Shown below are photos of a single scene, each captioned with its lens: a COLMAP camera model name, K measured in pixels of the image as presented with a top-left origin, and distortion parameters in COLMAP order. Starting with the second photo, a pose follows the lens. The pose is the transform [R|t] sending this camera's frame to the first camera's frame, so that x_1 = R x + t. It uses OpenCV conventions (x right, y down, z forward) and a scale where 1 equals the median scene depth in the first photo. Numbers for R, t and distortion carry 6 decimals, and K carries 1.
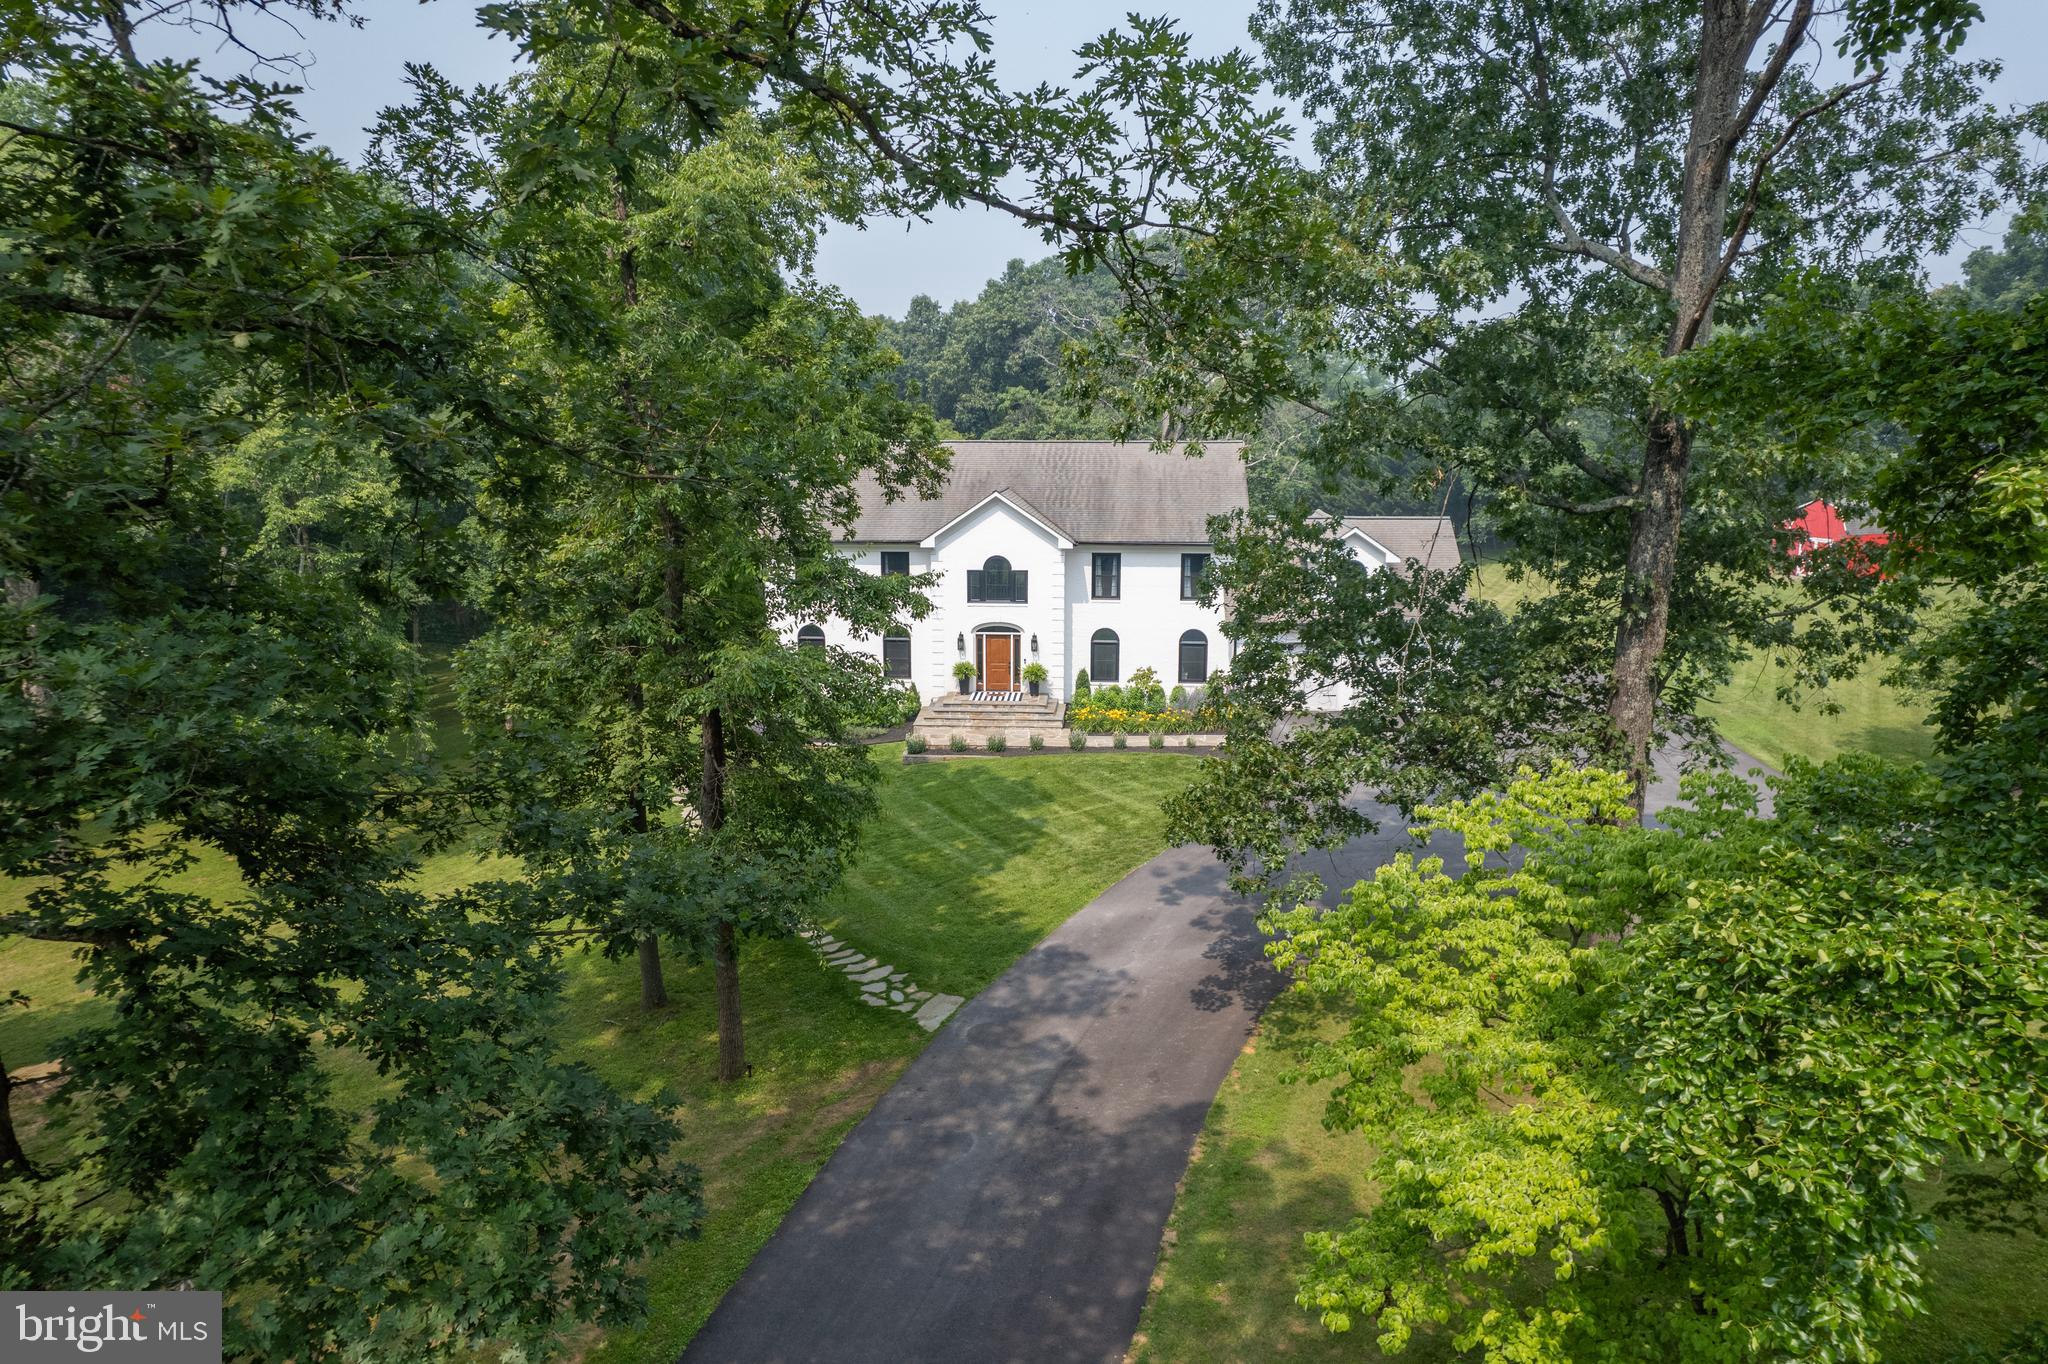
lens RADIAL K [[1304.3, 0, 1024.0], [0, 1304.3, 682.0], [0, 0, 1]] dist [-0.002925, -0.000174]
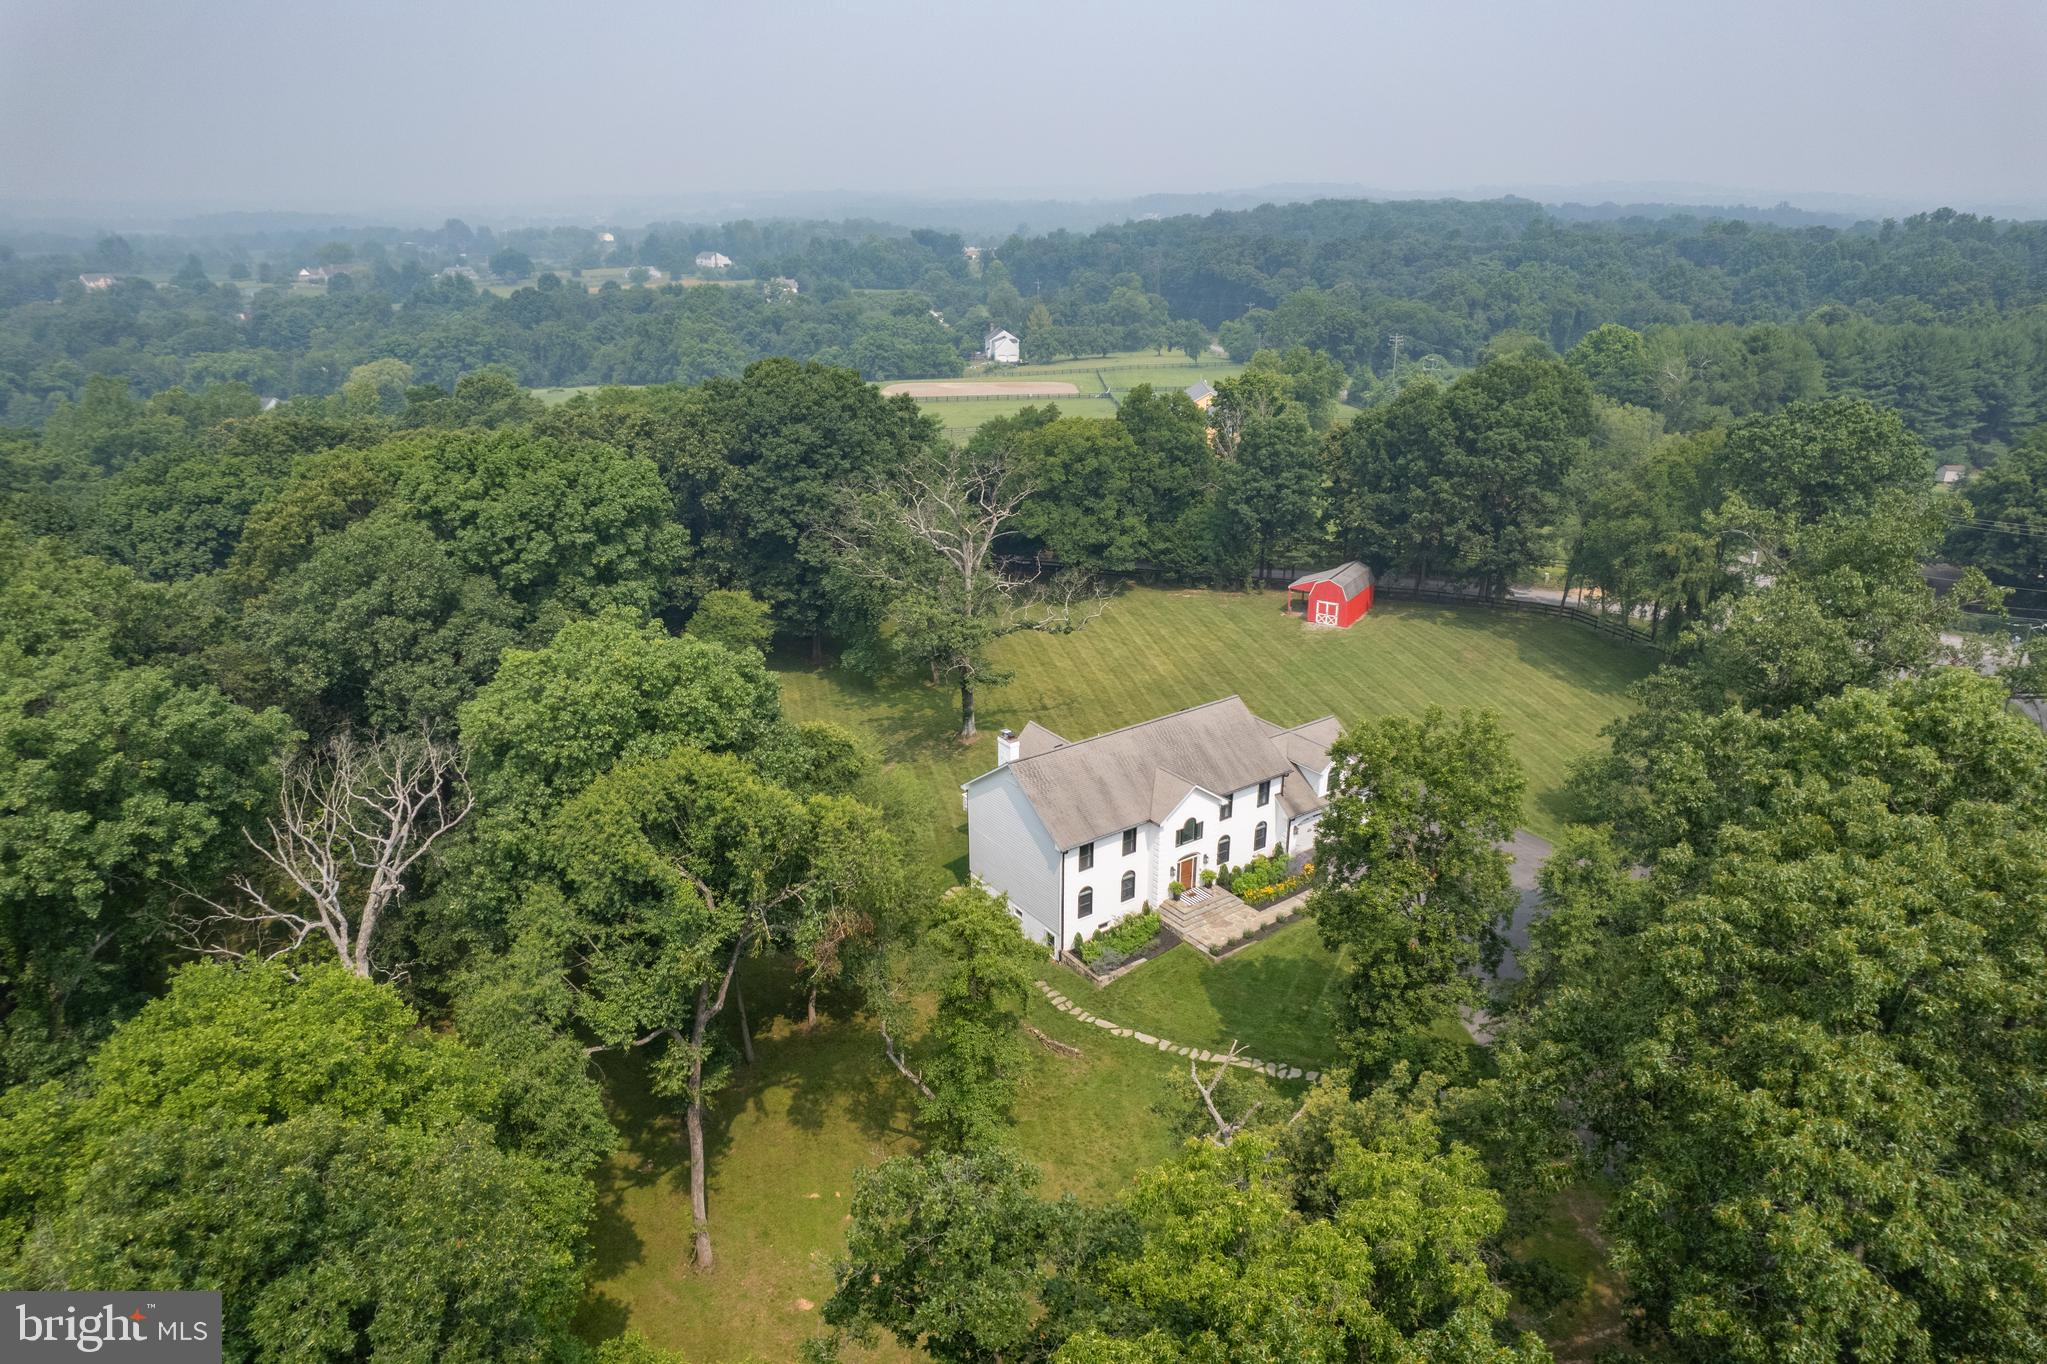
lens RADIAL K [[1318.5, 0, 1023.5], [0, 1318.5, 682.0], [0, 0, 1]] dist [-0.078034, 0.069827]
pose [[0.768638, -0.234579, 0.595121, -1.162136], [0.133917, 0.968728, 0.208881, -0.654909], [-0.625509, -0.080857, 0.776016, -0.161078]]
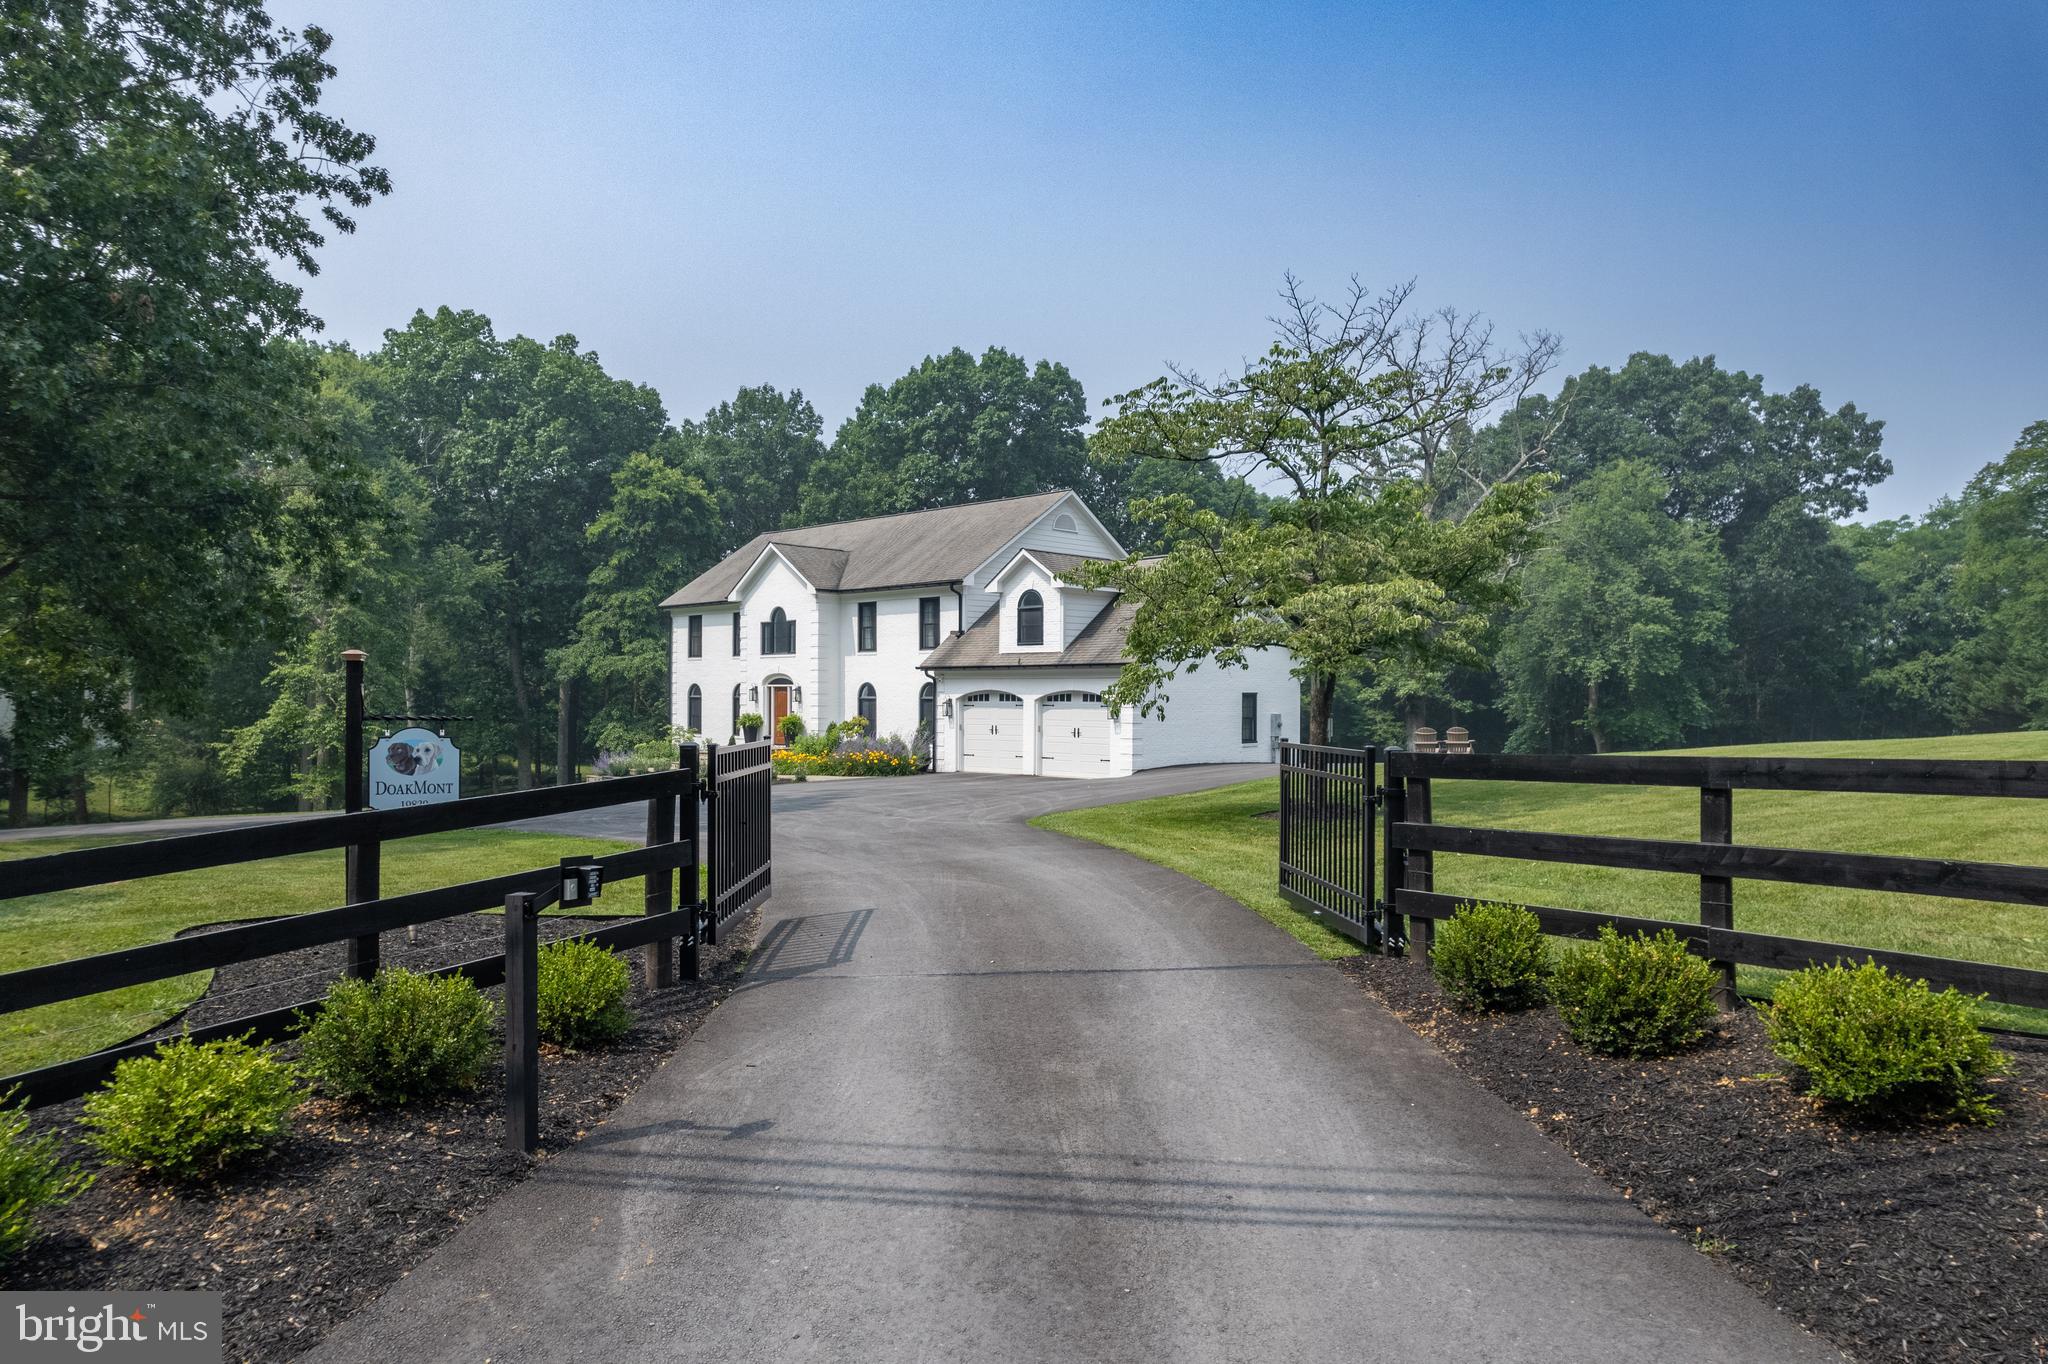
lens RADIAL K [[1321.0, 0, 1024.0], [0, 1321.0, 682.0], [0, 0, 1]] dist [-0.042306, 0.024481]
pose [[0.765508, -0.003696, -0.643416, 0.789779], [-0.133811, 0.977205, -0.164817, 0.103637], [0.629358, 0.212265, 0.747564, 0.375964]]
